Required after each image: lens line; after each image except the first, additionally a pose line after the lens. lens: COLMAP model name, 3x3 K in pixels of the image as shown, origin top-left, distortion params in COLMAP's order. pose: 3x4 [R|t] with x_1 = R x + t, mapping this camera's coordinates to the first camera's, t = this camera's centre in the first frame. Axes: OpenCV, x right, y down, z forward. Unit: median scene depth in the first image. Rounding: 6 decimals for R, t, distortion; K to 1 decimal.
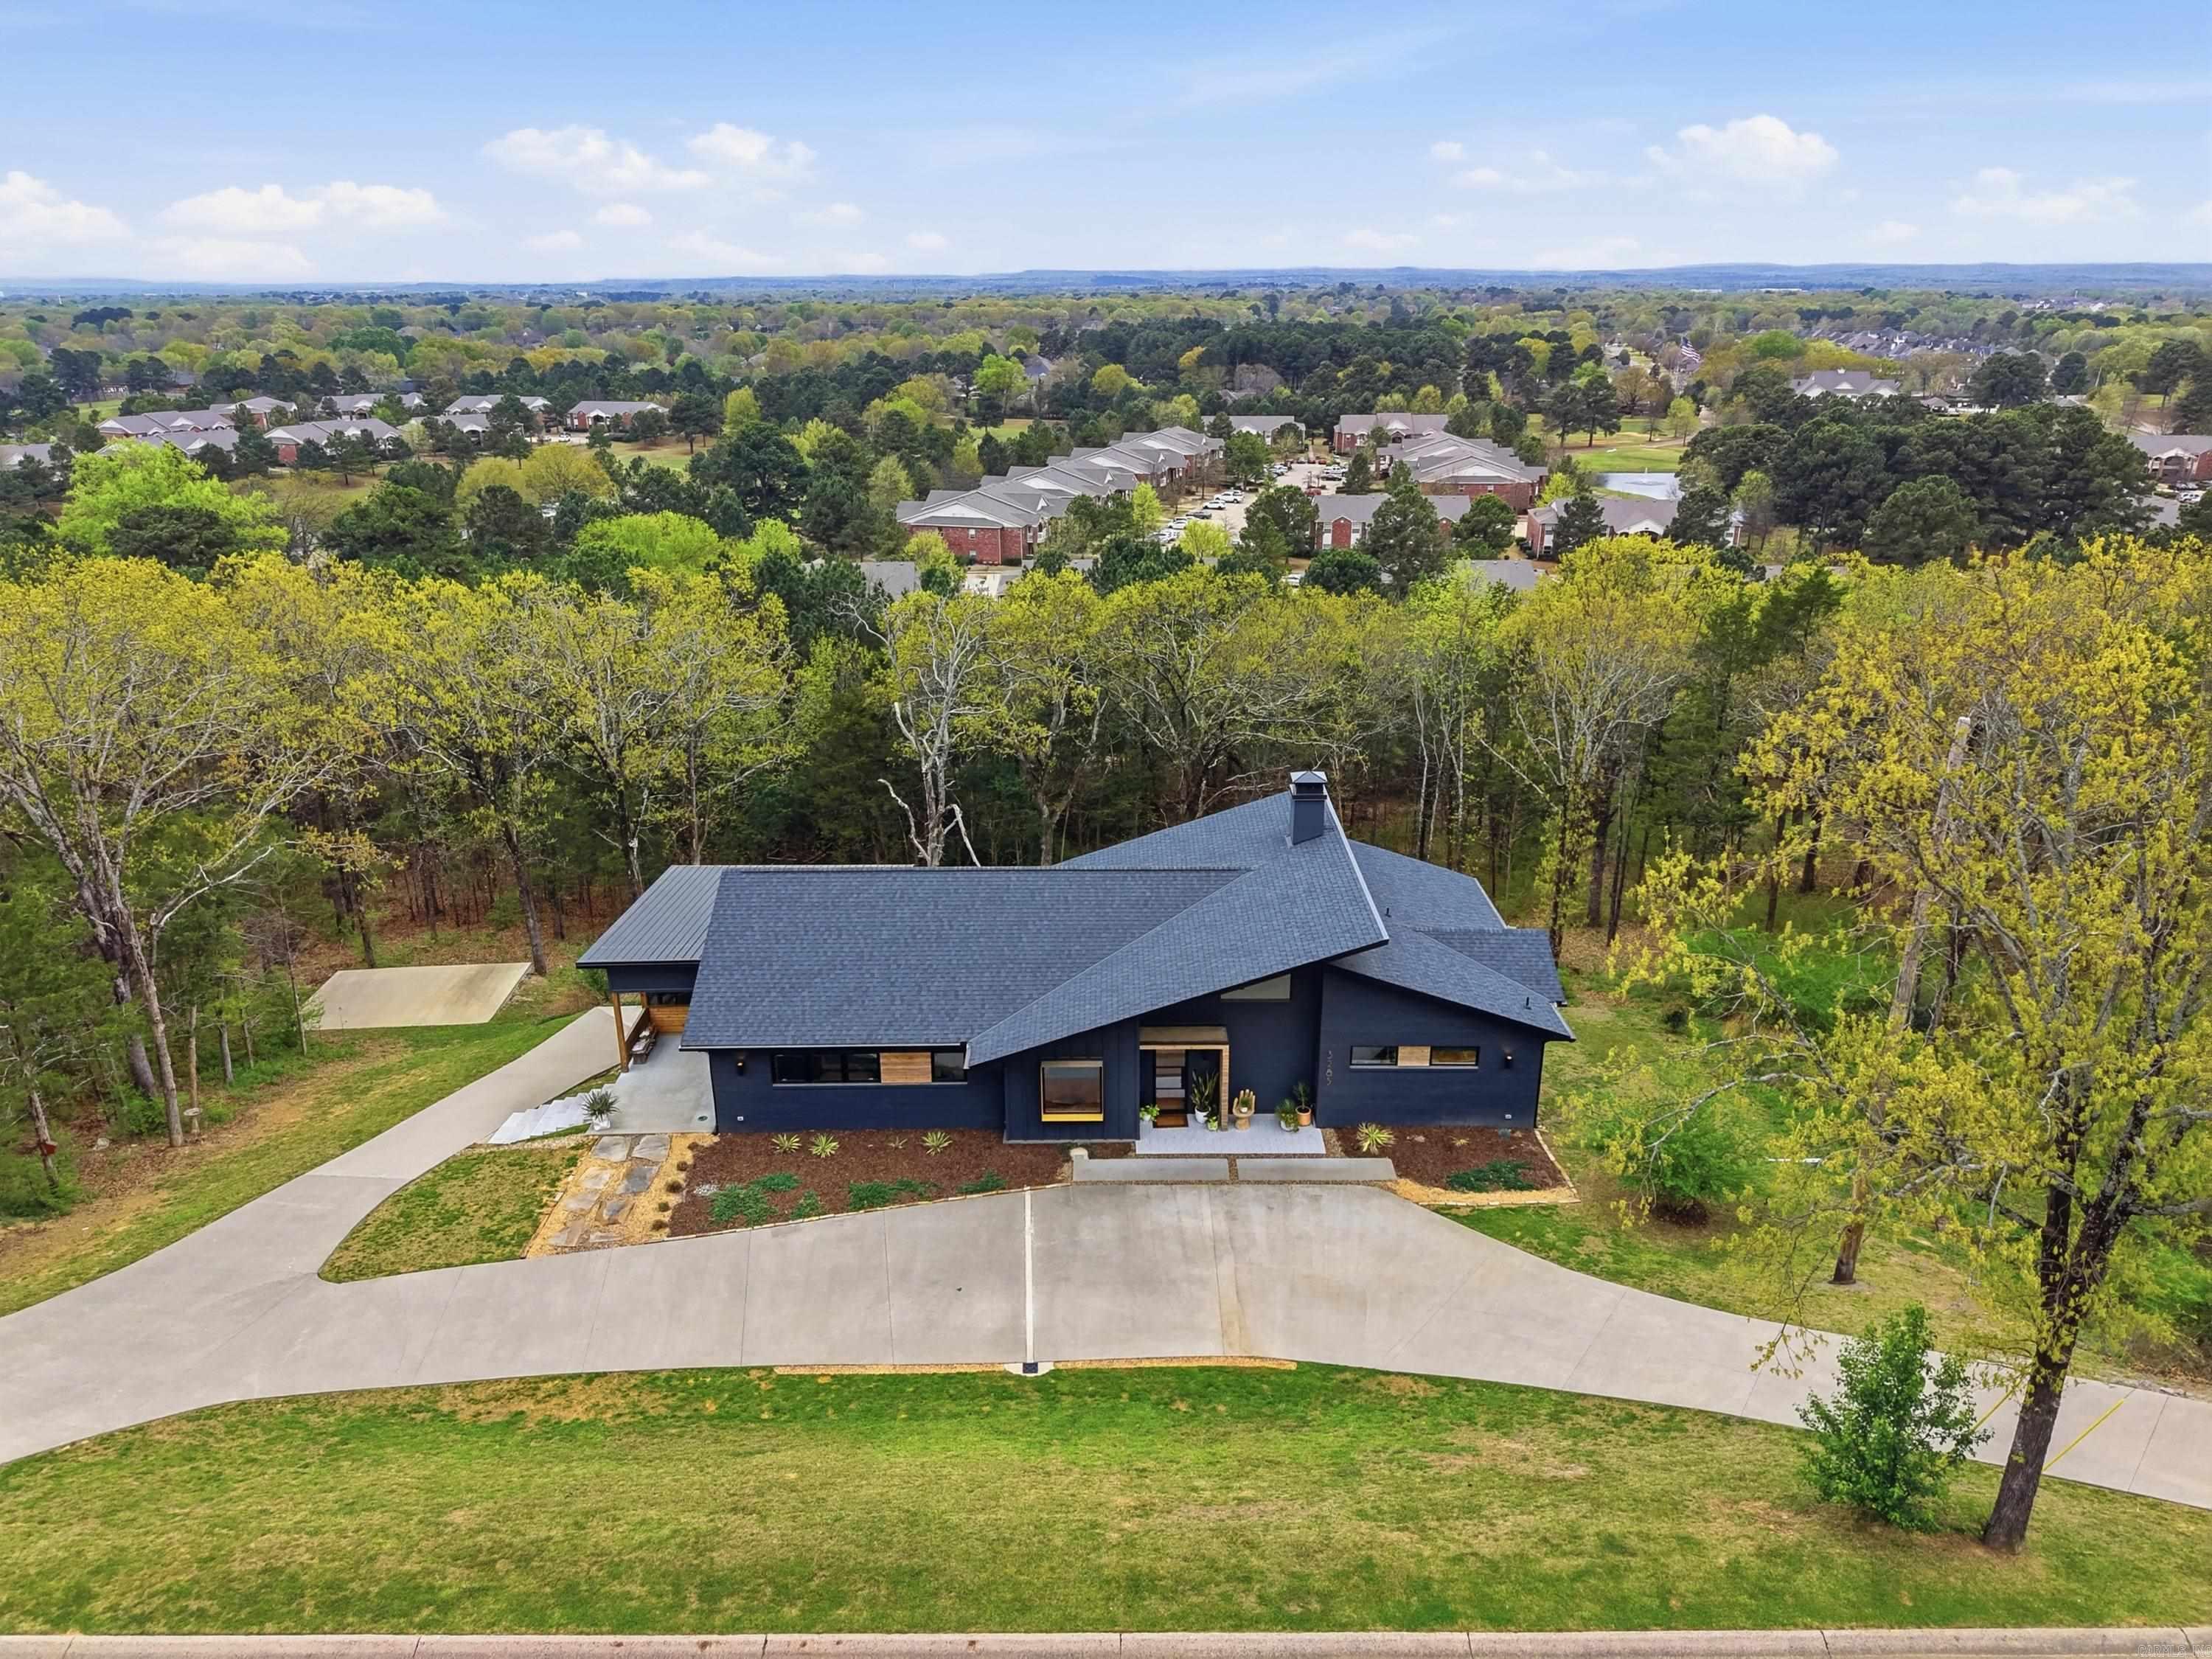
lens RADIAL K [[1519.0, 0, 1092.4], [0, 1519.0, 831.4], [0, 0, 1]] dist [-0.004838, -0.002034]
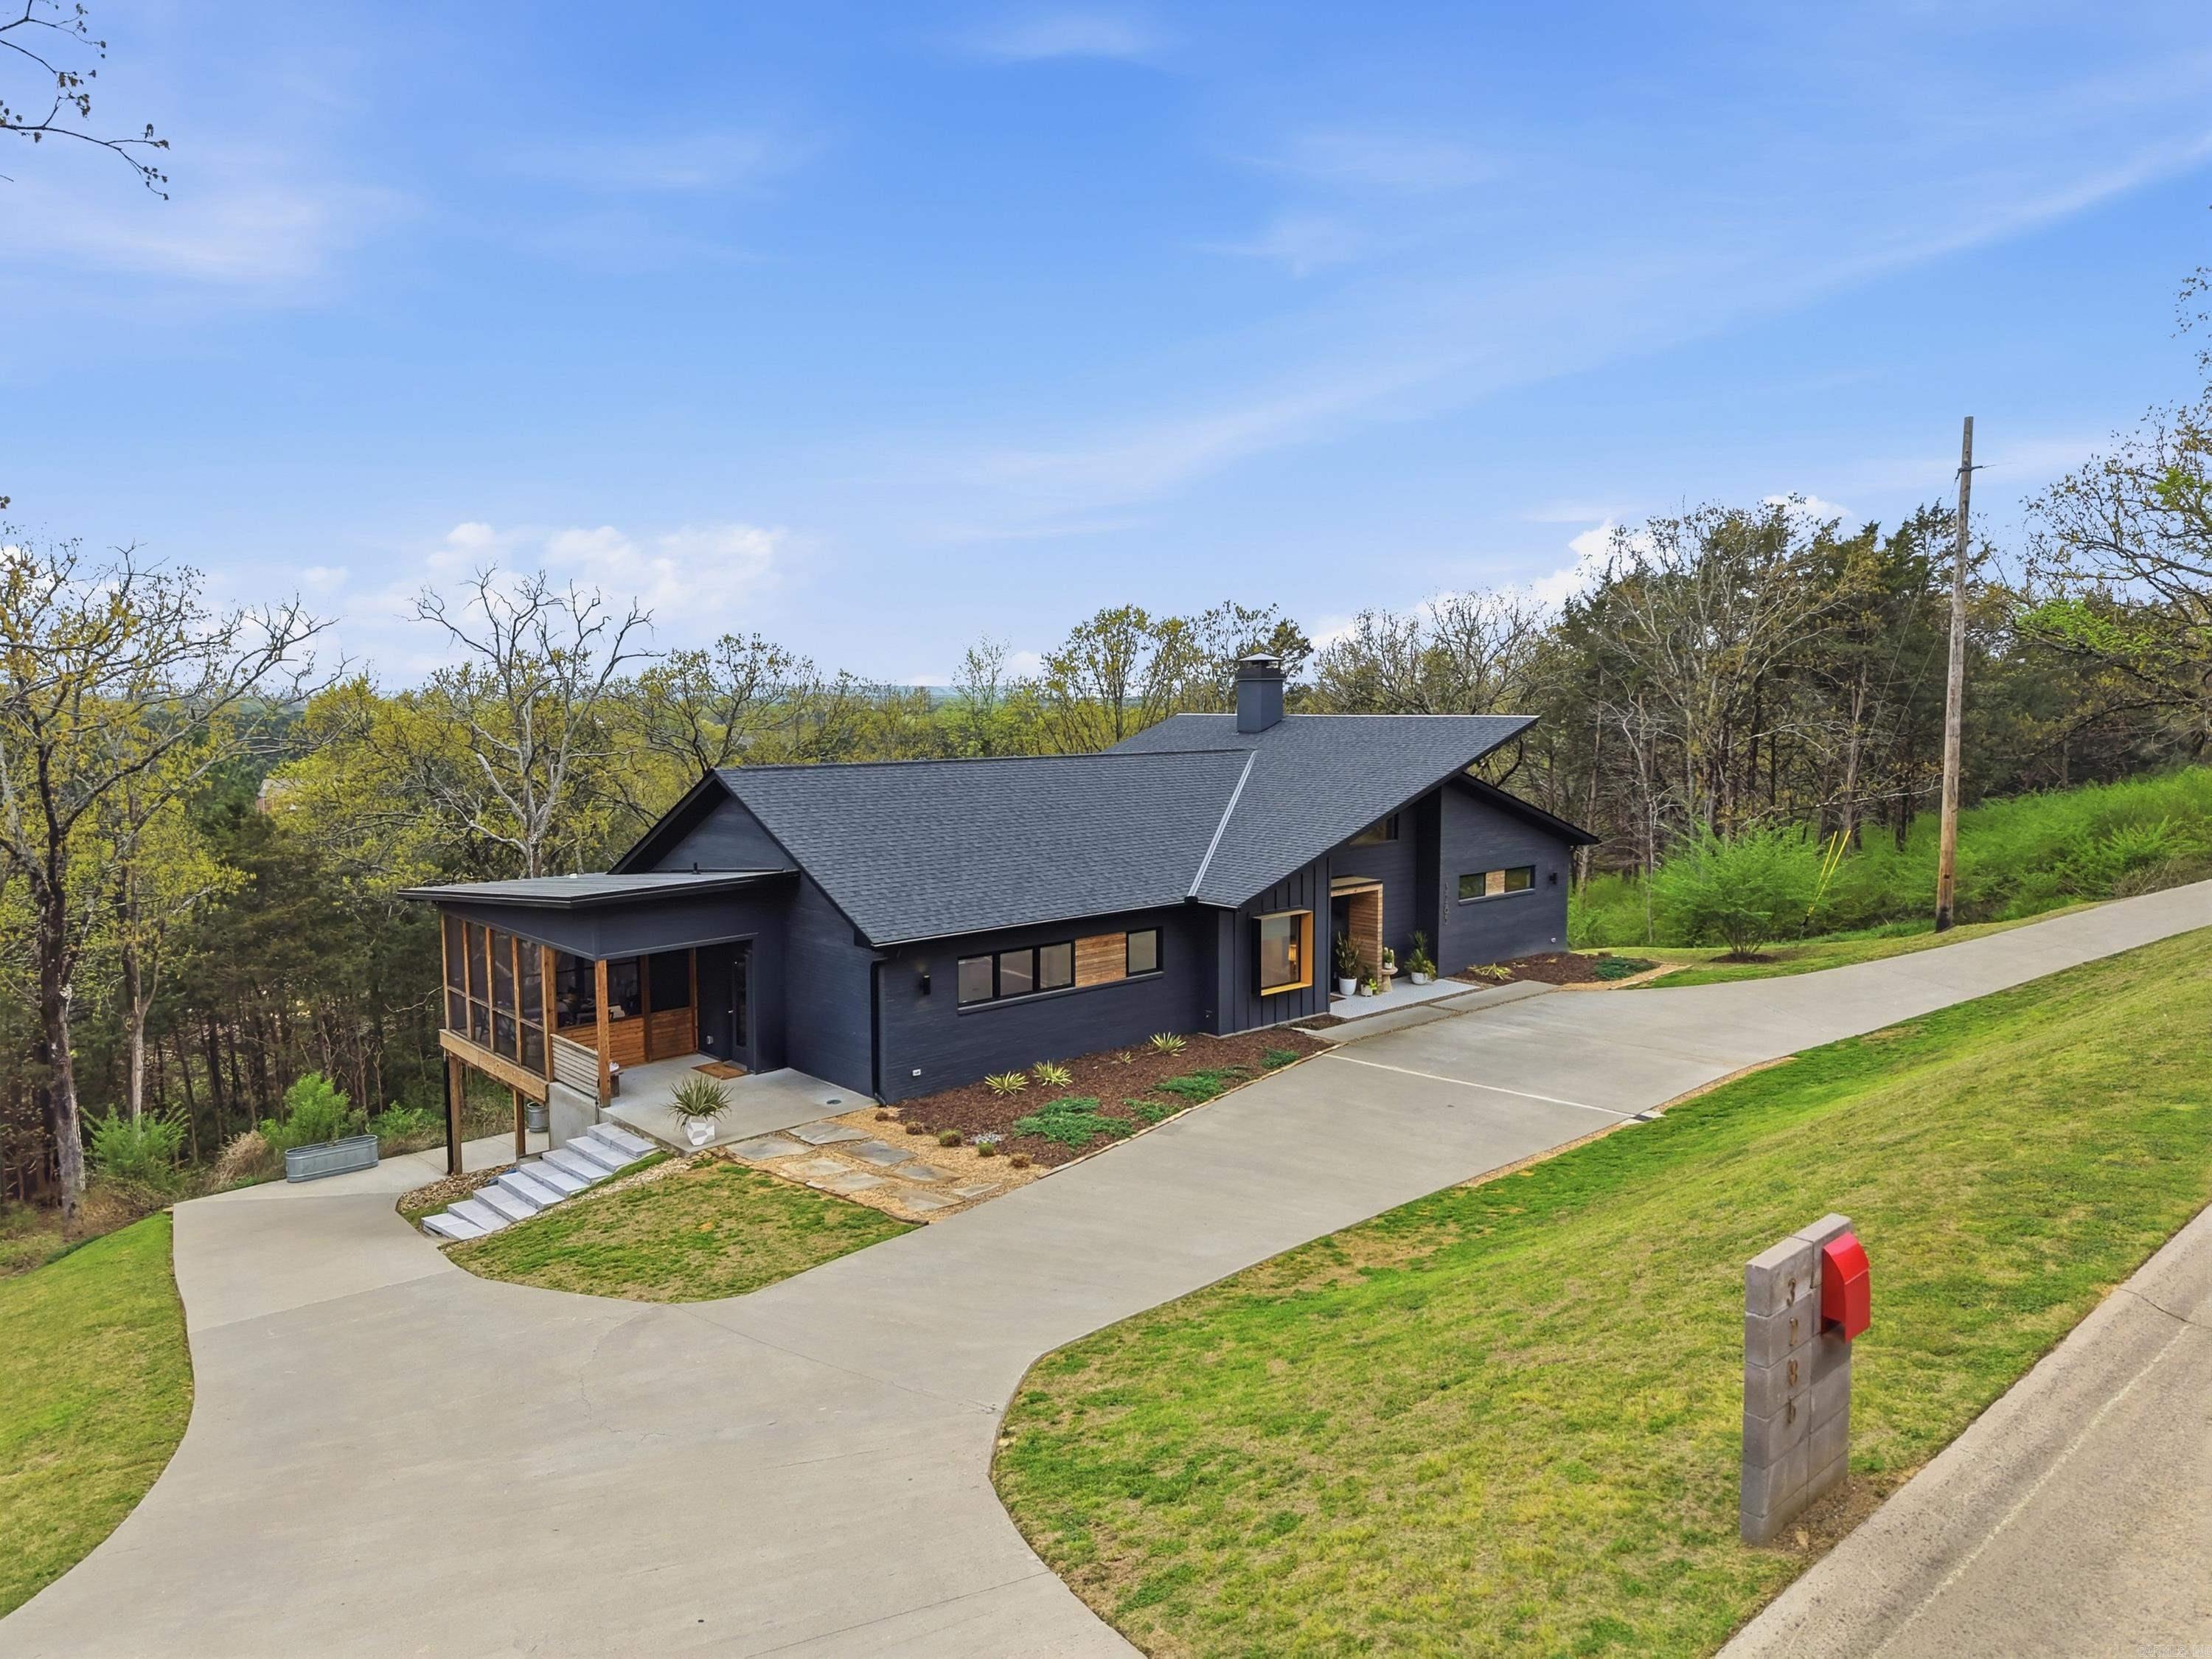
lens RADIAL K [[1519.0, 0, 1119.6], [0, 1519.0, 826.0], [0, 0, 1]] dist [-0.004838, -0.002034]
pose [[0.732769, -0.056104, 0.678161, -0.646109], [0.236242, 0.955584, -0.176210, 0.238710], [-0.638153, 0.289331, 0.713476, 0.477909]]
